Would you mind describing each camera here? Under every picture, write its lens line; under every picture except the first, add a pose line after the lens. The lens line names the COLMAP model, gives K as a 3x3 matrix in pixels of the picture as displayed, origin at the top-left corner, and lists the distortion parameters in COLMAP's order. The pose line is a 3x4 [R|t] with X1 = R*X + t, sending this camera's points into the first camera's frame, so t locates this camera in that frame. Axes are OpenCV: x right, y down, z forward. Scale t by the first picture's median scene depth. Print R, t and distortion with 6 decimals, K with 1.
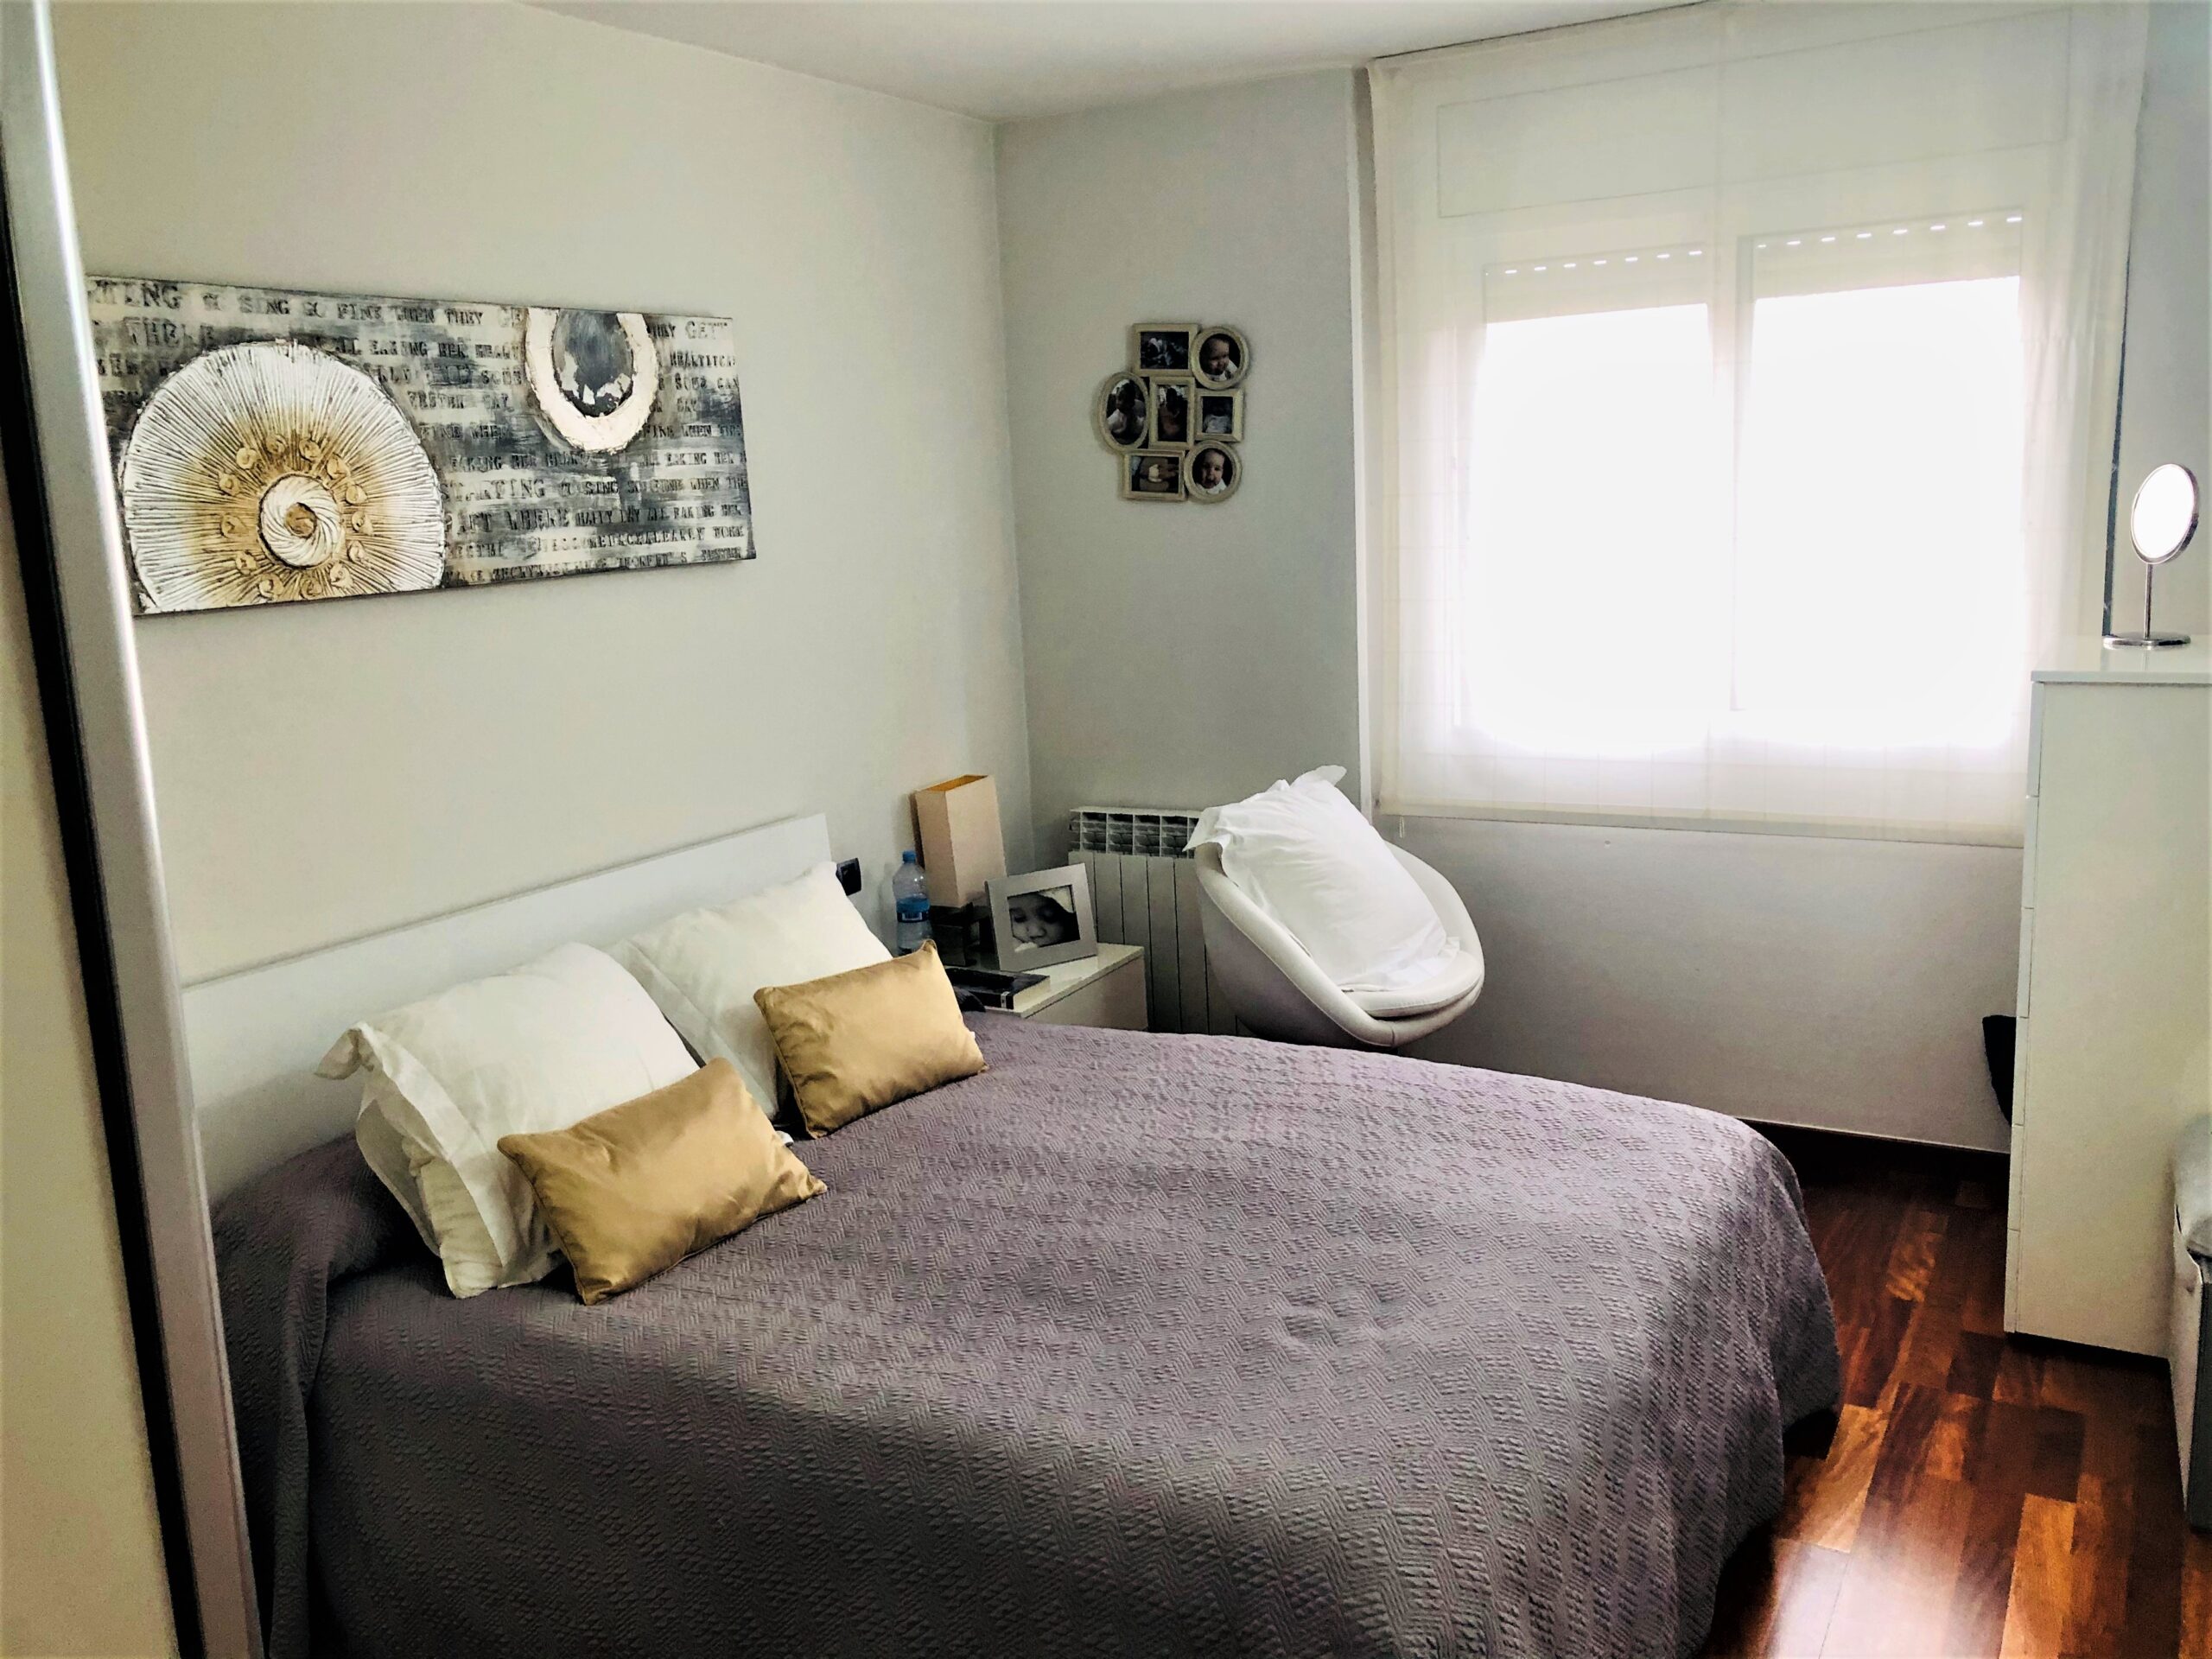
lens RADIAL K [[1836.0, 0, 1106.0], [0, 1836.0, 829.5], [0, 0, 1]] dist [0.058738, -0.049743]
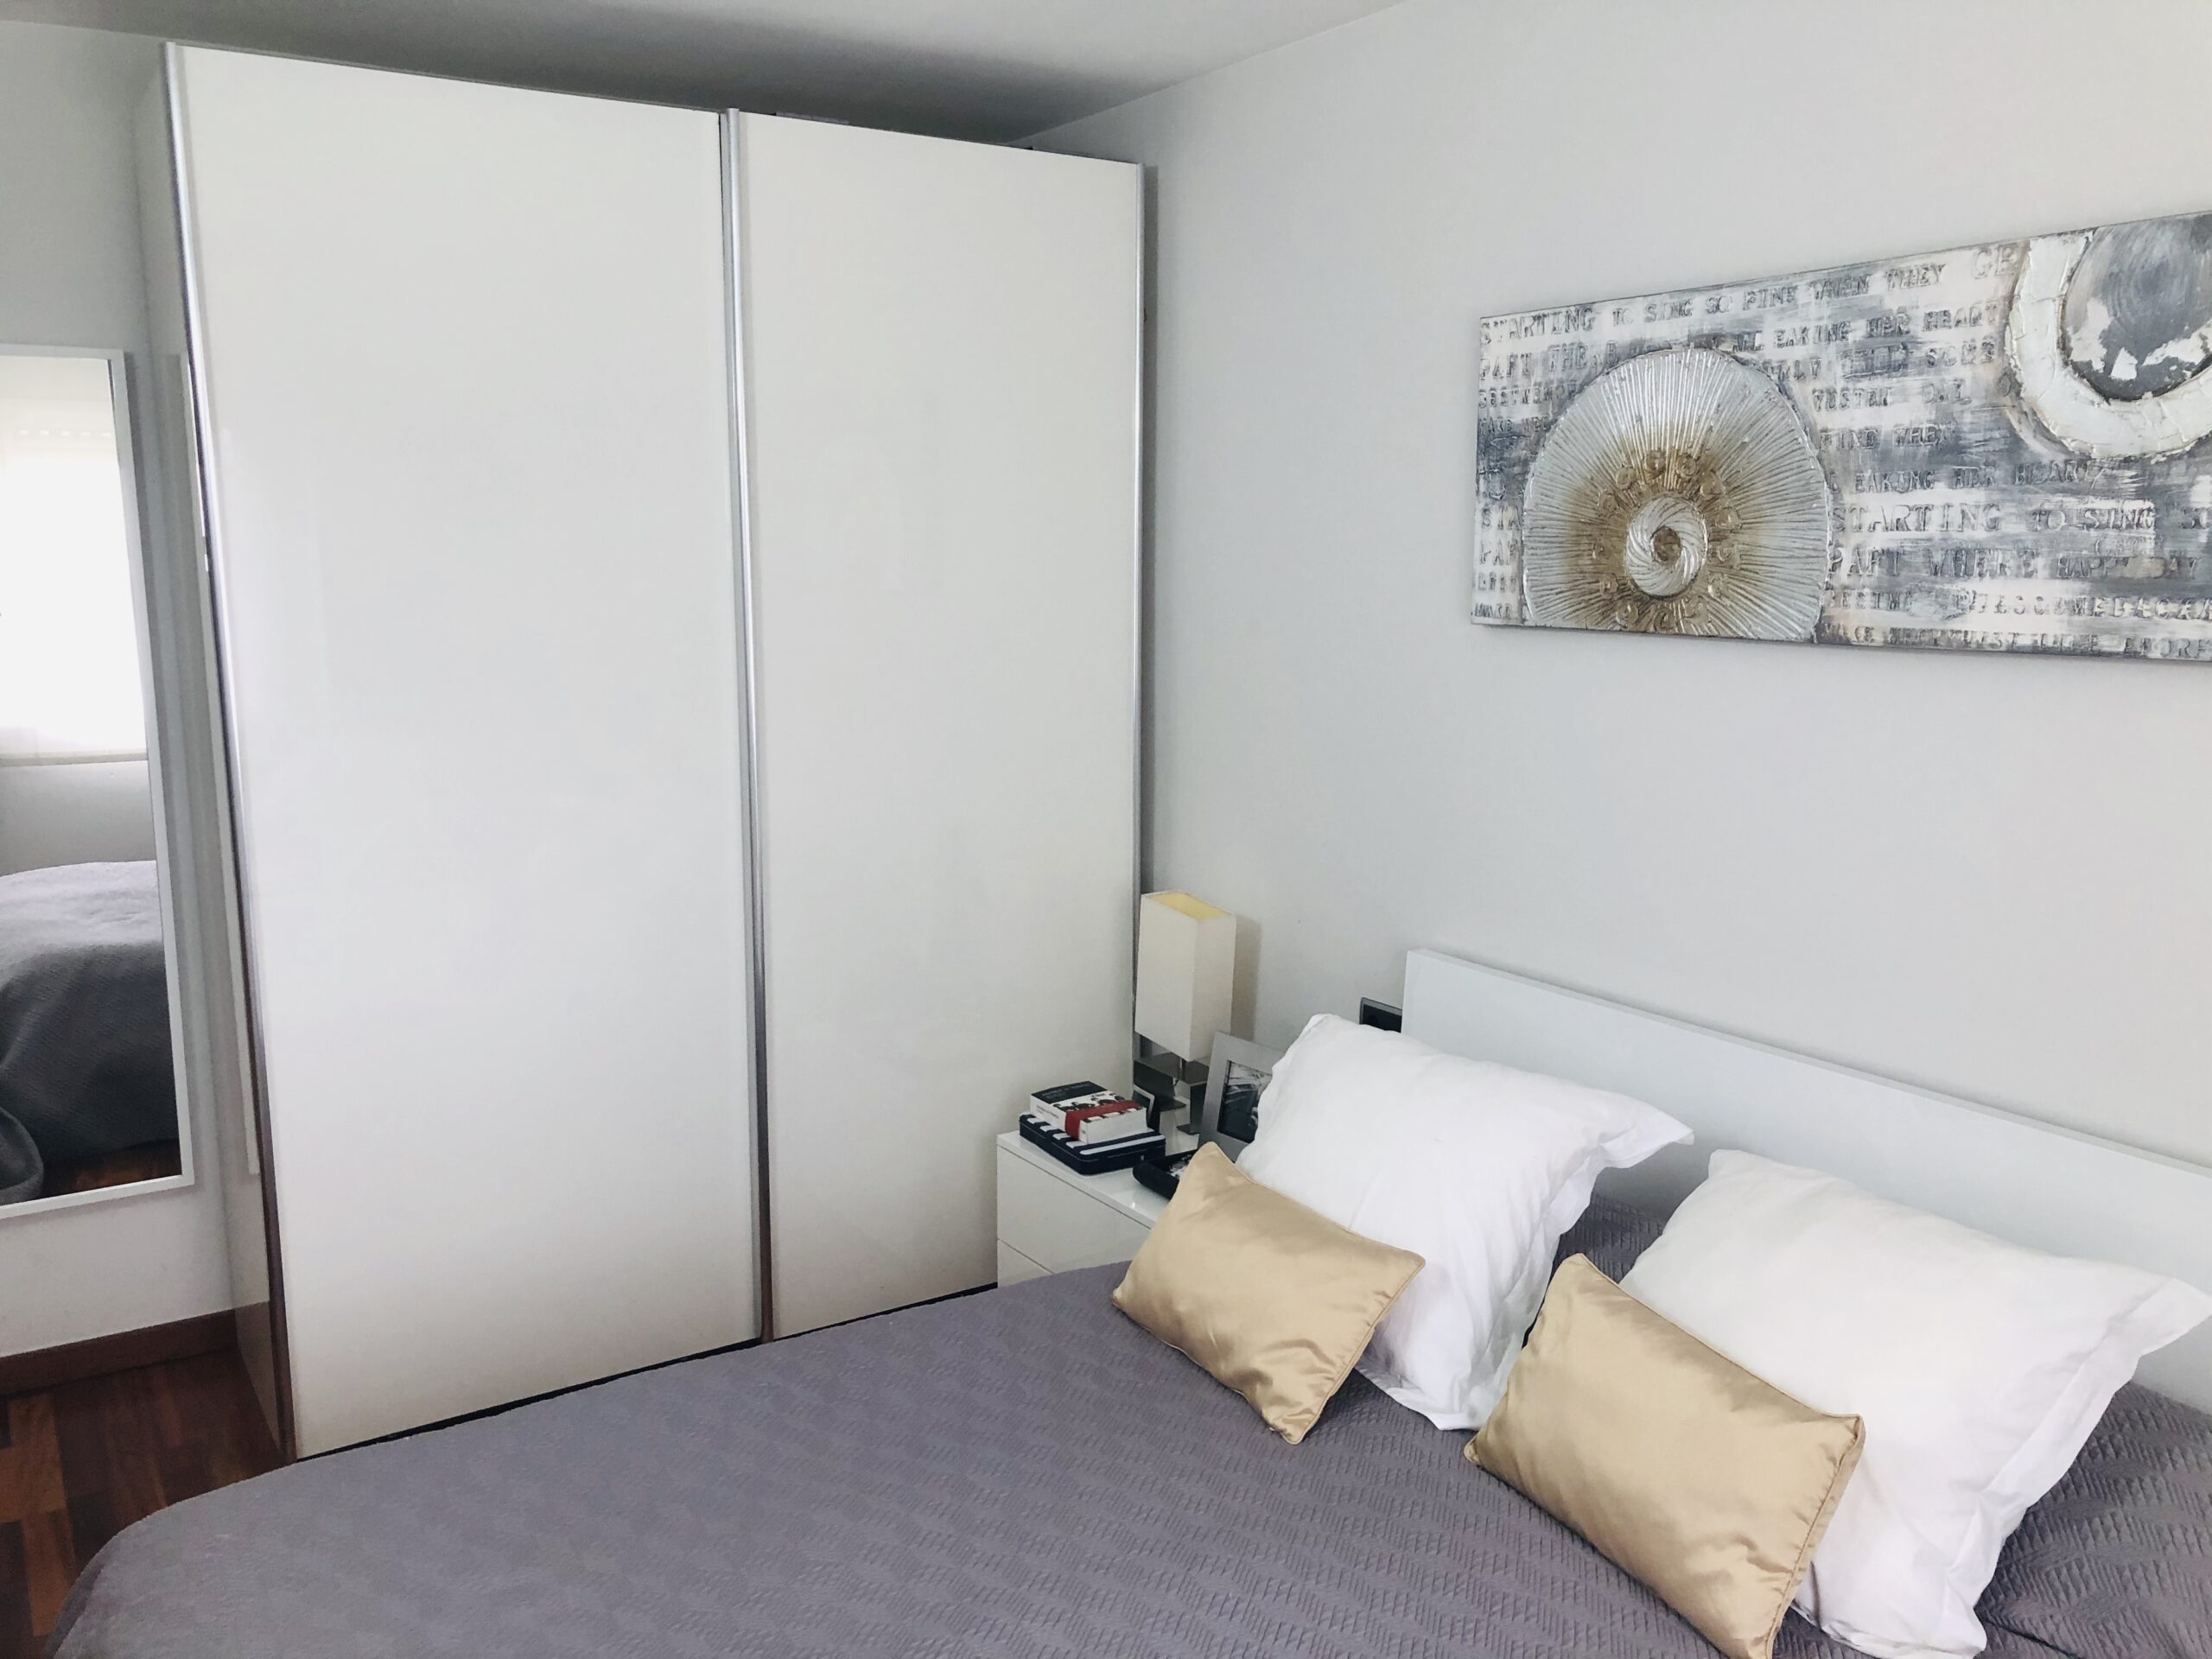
lens RADIAL K [[1836.0, 0, 1106.0], [0, 1836.0, 829.5], [0, 0, 1]] dist [0.058738, -0.049743]
pose [[-0.460647, 0.197758, -0.865272, 0.451573], [-0.137790, 0.947111, 0.289818, -0.234992], [0.876823, 0.252729, -0.409035, 1.054414]]
